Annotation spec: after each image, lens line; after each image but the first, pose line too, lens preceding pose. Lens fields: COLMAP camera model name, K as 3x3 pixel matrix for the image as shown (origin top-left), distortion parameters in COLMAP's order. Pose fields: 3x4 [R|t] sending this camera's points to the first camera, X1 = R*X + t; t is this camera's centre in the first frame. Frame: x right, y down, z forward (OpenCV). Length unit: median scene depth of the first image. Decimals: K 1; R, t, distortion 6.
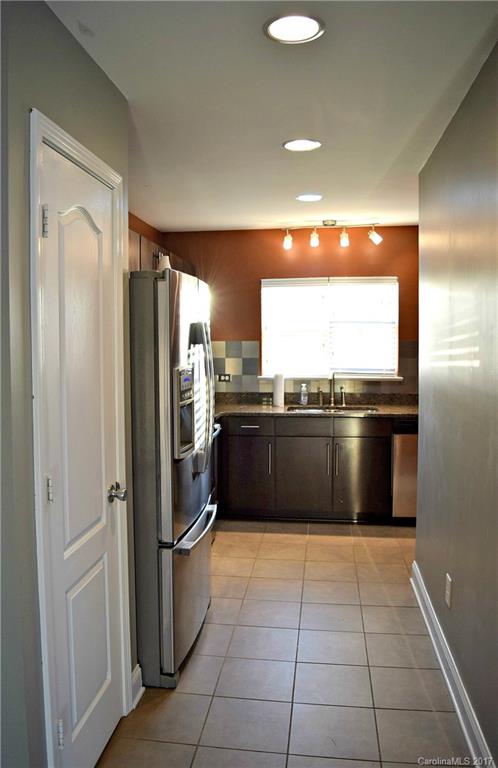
lens RADIAL K [[623.7, 0, 250.0], [0, 623.7, 377.2], [0, 0, 1]] dist [-0.021839, 0.000630]
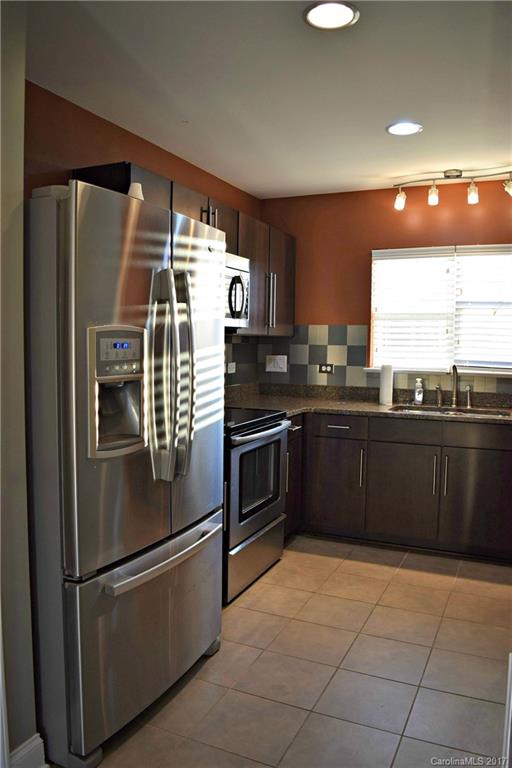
lens RADIAL K [[617.7, 0, 263.9], [0, 617.7, 382.8], [0, 0, 1]] dist [-0.029494, 0.000818]
pose [[0.960086, 0.038183, -0.277088, 0.117289], [-0.036417, 0.999270, 0.011520, 0.014592], [0.277325, -0.000969, 0.960776, 0.179544]]
